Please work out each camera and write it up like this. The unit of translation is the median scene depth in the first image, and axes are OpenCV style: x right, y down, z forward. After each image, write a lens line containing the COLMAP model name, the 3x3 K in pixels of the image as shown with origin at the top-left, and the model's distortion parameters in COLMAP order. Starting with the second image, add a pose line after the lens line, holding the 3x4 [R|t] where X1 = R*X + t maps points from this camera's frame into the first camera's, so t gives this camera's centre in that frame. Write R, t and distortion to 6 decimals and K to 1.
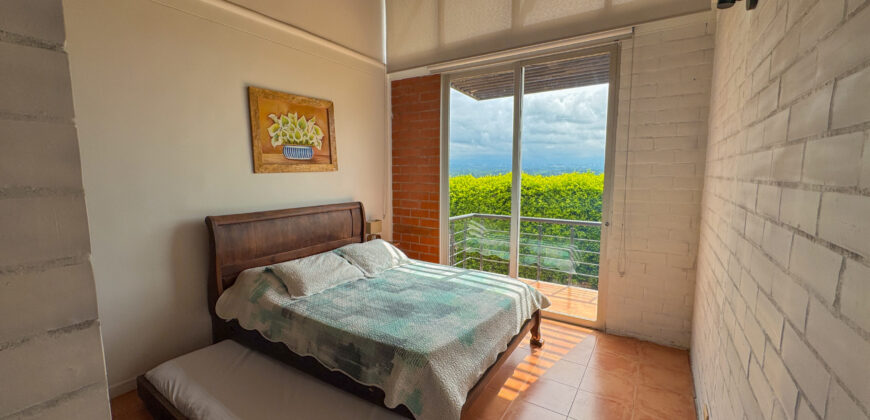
lens RADIAL K [[351.1, 0, 433.2], [0, 351.1, 210.6], [0, 0, 1]] dist [-0.000373, -0.000019]
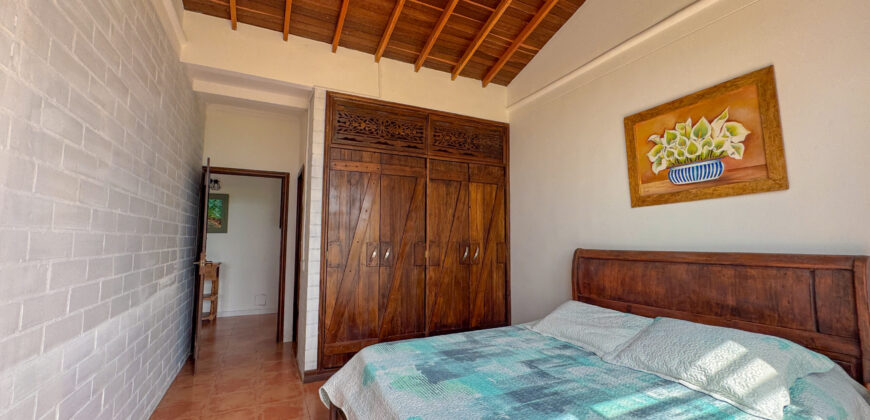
lens RADIAL K [[351.1, 0, 433.2], [0, 351.1, 210.6], [0, 0, 1]] dist [-0.000373, -0.000019]
pose [[-0.515821, -0.076191, -0.853302, 0.495009], [-0.097766, 0.994765, -0.029722, -0.021486], [0.851100, 0.068093, -0.520570, 0.984100]]
